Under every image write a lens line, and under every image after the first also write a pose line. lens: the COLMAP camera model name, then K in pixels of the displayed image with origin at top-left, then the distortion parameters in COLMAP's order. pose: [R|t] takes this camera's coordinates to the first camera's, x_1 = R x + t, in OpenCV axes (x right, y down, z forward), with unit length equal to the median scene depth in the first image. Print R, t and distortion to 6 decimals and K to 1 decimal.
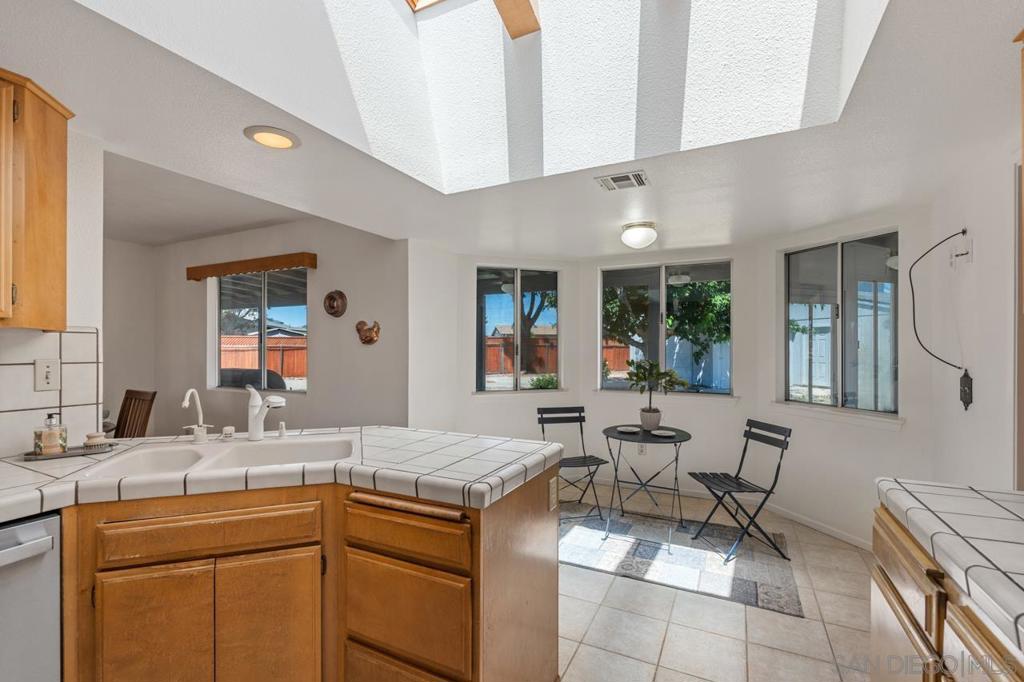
lens RADIAL K [[459.3, 0, 514.1], [0, 459.3, 351.2], [0, 0, 1]] dist [-0.006609, 0.000133]
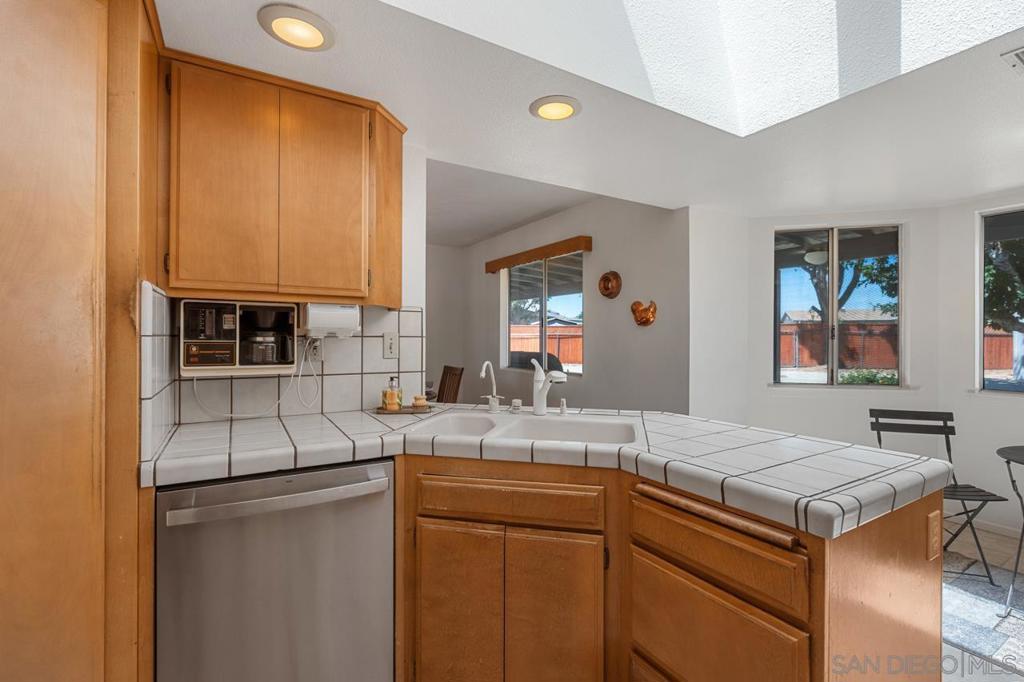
lens RADIAL K [[472.1, 0, 503.3], [0, 472.1, 338.9], [0, 0, 1]] dist [-0.006744, 0.000007]
pose [[0.833830, 0.001308, -0.552020, -0.065677], [-0.001997, 0.999998, -0.000646, 0.032408], [0.552017, 0.001641, 0.833831, 0.102439]]
